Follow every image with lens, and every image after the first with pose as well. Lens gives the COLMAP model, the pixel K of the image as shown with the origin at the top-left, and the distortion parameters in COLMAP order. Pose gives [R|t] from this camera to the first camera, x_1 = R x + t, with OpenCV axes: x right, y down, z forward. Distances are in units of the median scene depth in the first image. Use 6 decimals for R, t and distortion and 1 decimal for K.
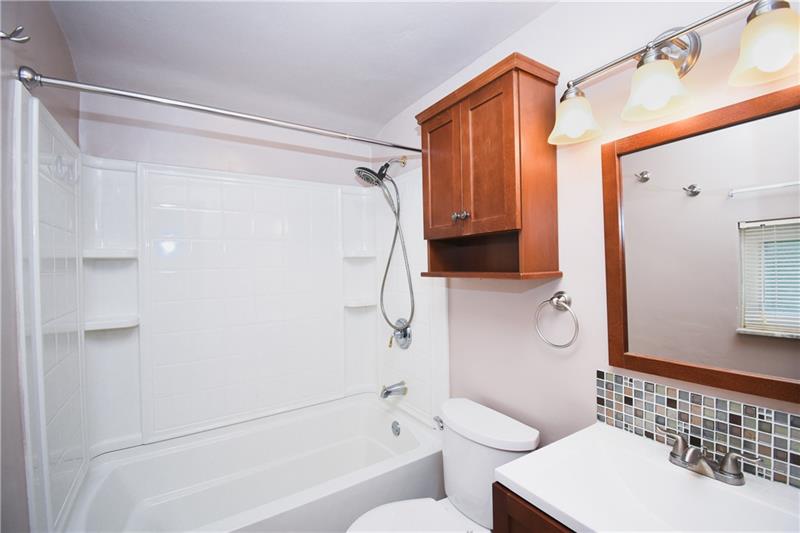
lens RADIAL K [[355.1, 0, 398.3], [0, 355.1, 266.1], [0, 0, 1]] dist [0.000998, -0.001417]
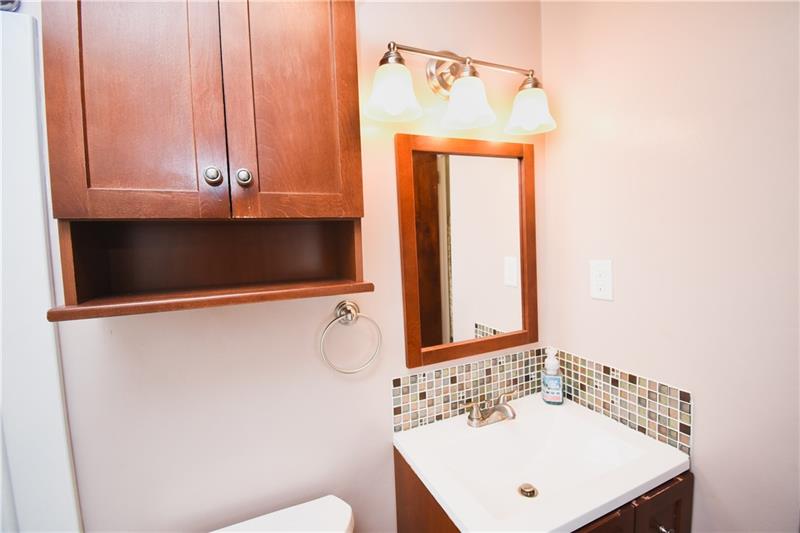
lens RADIAL K [[355.1, 0, 398.7], [0, 355.1, 263.6], [0, 0, 1]] dist [0.000998, -0.001417]
pose [[0.146657, -0.045099, 0.988159, -0.352758], [0.041427, 0.998364, 0.039417, -0.043971], [-0.988320, 0.035155, 0.148285, 0.896163]]
